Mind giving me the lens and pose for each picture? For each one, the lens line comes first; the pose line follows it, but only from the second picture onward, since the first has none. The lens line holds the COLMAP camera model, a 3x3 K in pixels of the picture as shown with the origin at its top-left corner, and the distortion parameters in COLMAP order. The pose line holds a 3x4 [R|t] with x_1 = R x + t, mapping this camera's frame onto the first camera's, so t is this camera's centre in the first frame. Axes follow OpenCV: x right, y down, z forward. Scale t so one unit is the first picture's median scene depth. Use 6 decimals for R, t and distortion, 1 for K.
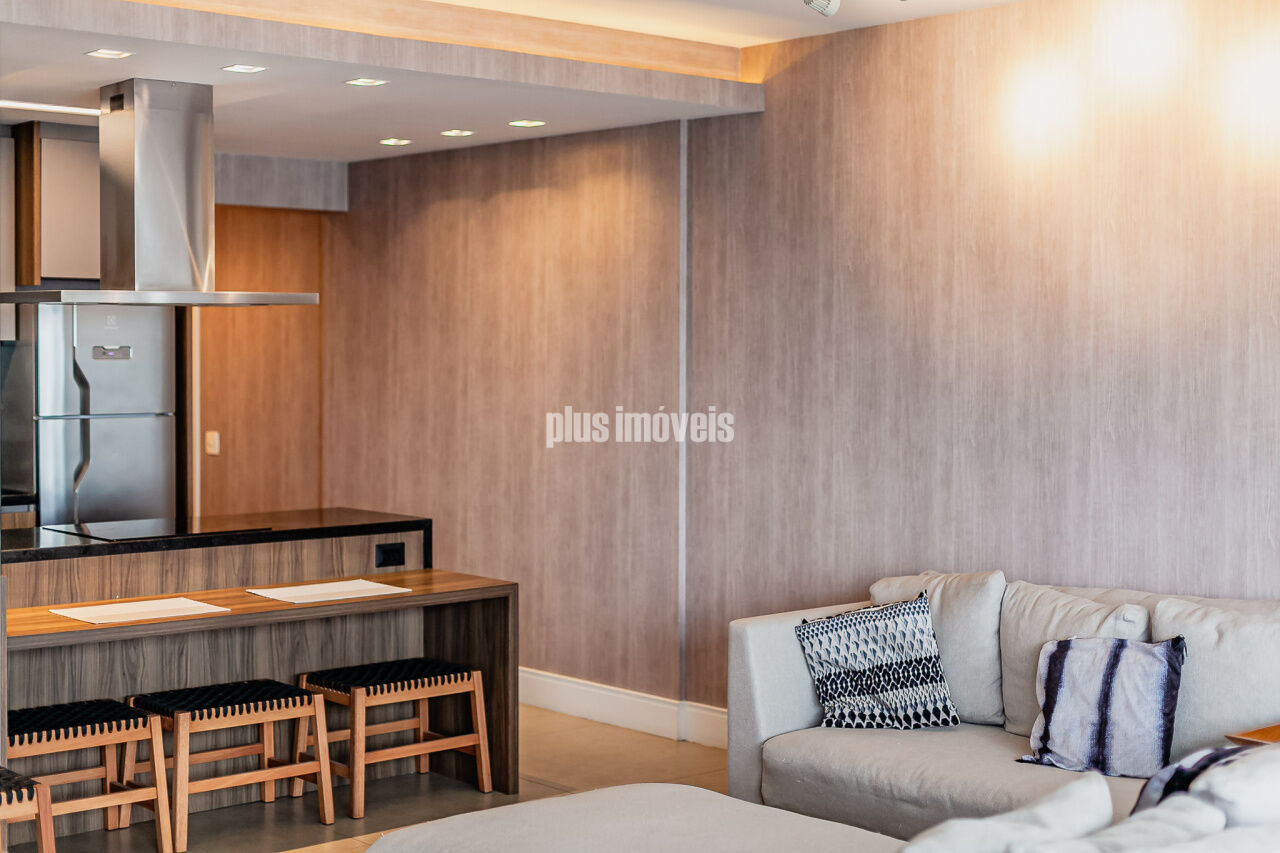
lens RADIAL K [[1880.9, 0, 638.9], [0, 1880.9, 427.0], [0, 0, 1]] dist [-0.045495, 0.000000]
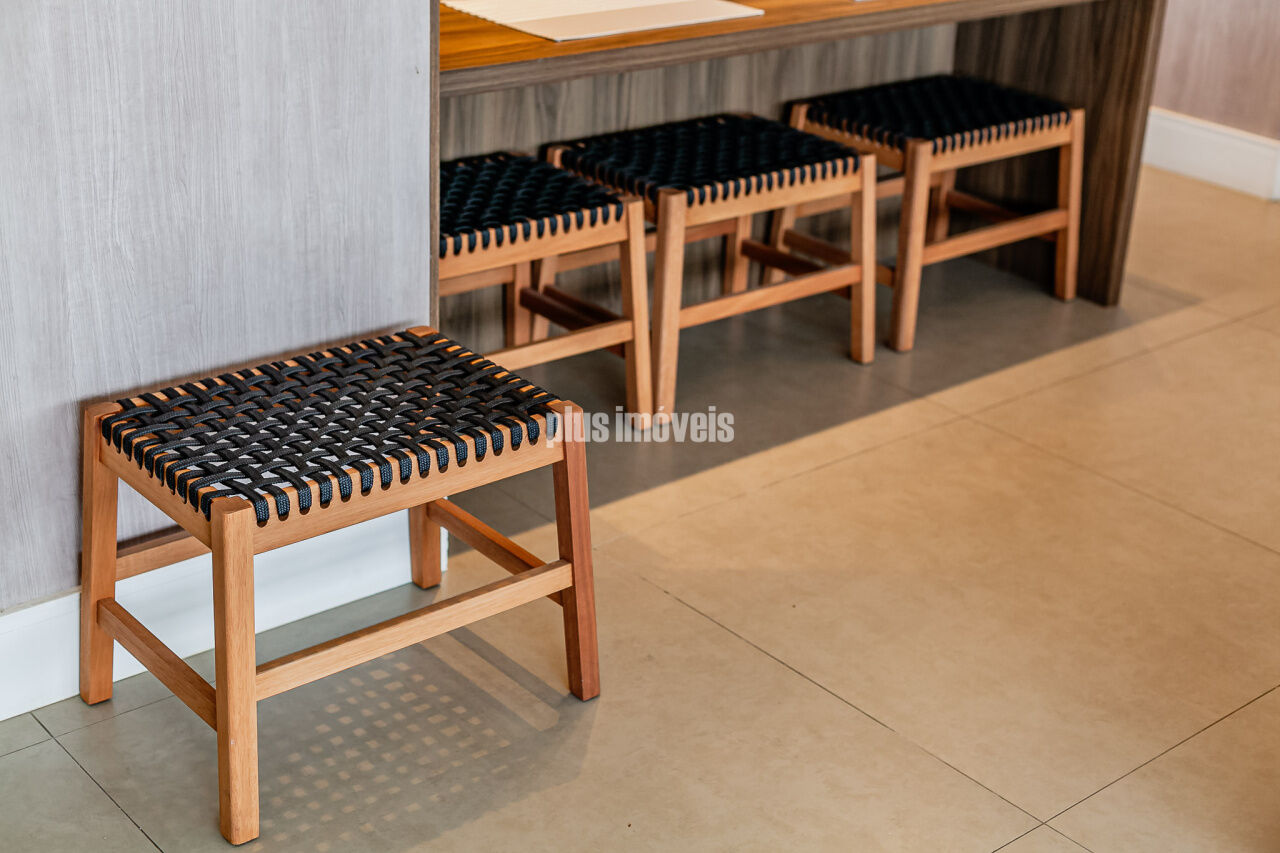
lens RADIAL K [[1880.9, 0, 641.6], [0, 1880.9, 424.5], [0, 0, 1]] dist [-0.045495, 0.000000]
pose [[0.998941, 0.044042, 0.013335, -0.241256], [-0.045844, 0.927400, 0.371250, 0.004856], [0.003984, -0.371469, 0.928437, 0.411262]]
